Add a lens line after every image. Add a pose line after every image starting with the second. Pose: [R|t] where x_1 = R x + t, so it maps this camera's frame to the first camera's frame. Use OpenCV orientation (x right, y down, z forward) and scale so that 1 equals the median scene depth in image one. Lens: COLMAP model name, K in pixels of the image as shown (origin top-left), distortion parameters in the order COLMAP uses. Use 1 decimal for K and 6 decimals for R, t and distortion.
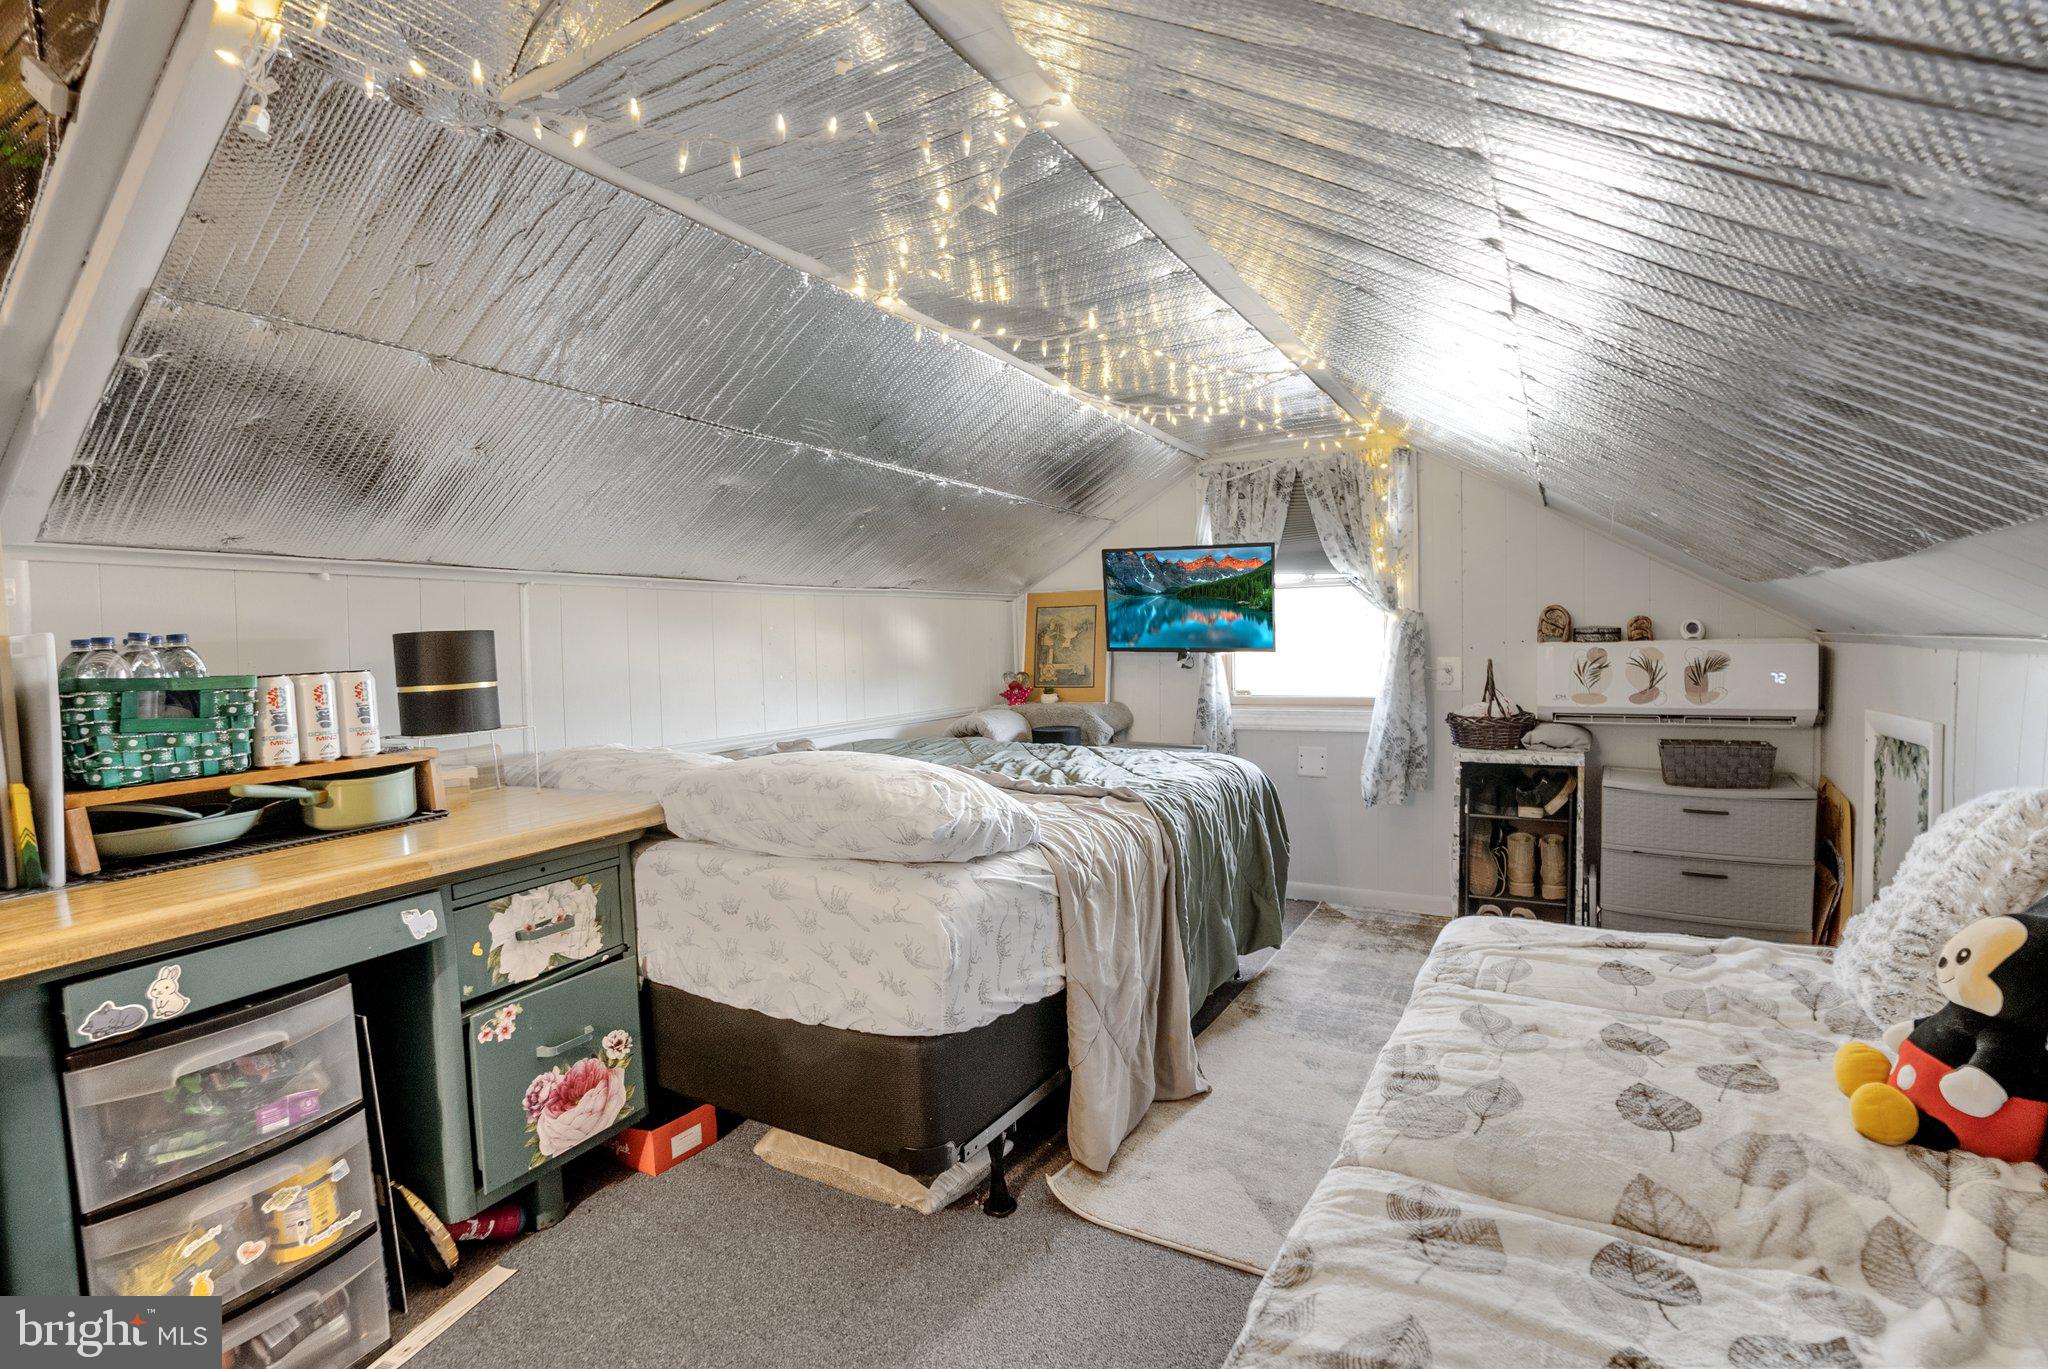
lens RADIAL K [[976.1, 0, 1032.9], [0, 976.1, 643.9], [0, 0, 1]] dist [-0.073284, 0.029647]
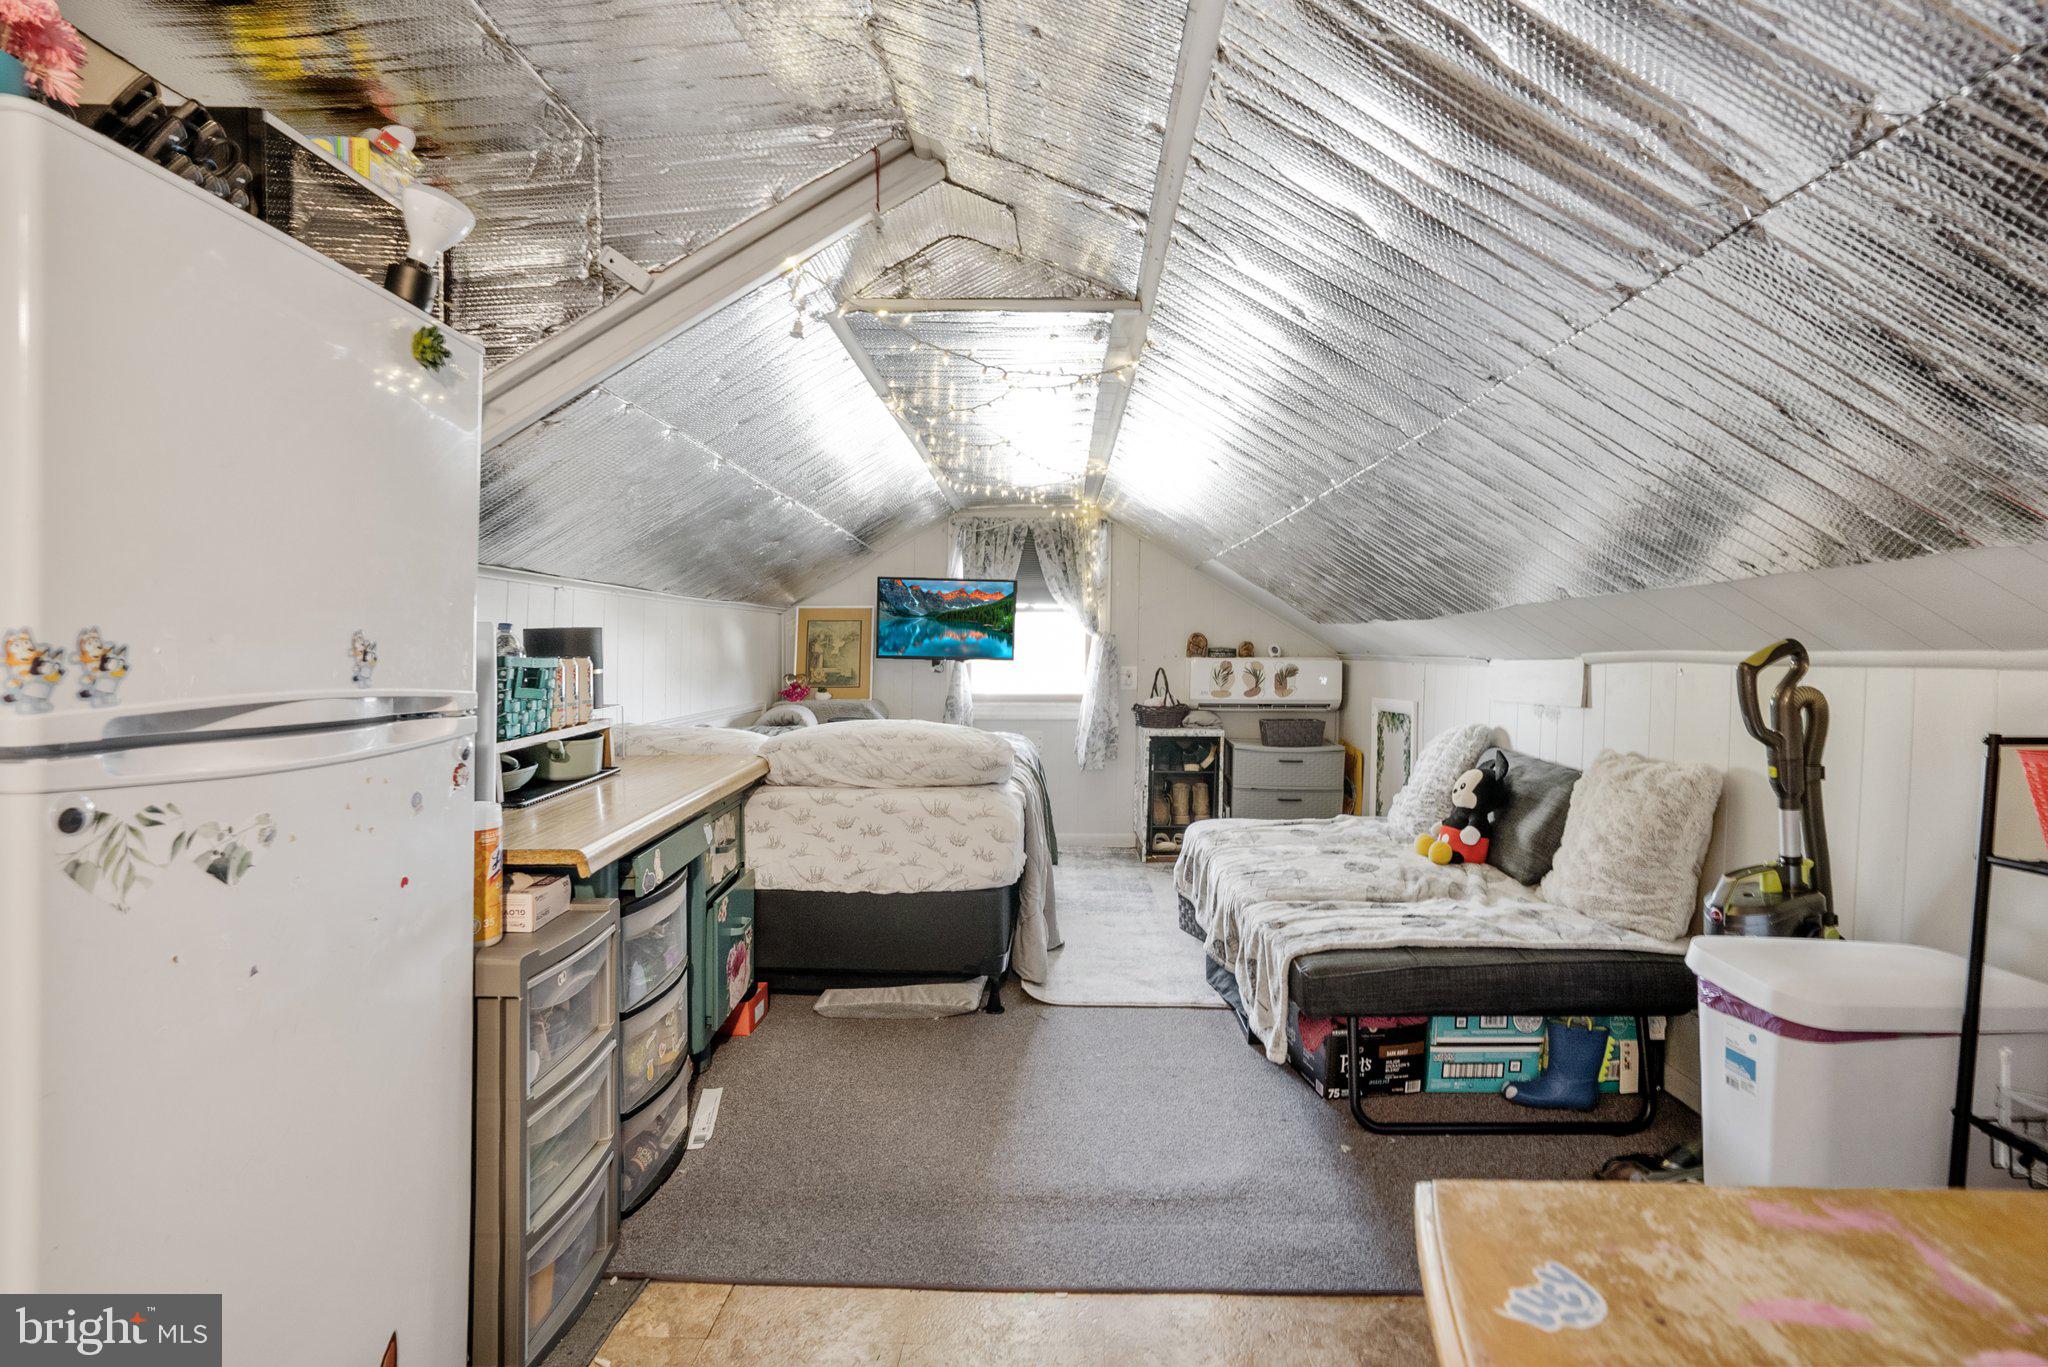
lens RADIAL K [[976.1, 0, 1032.9], [0, 976.1, 642.9], [0, 0, 1]] dist [-0.073284, 0.029647]
pose [[0.882405, 0.025979, 0.469773, -0.430974], [-0.018871, 0.999625, -0.019833, 0.011667], [-0.470112, 0.008636, 0.882564, -0.251394]]
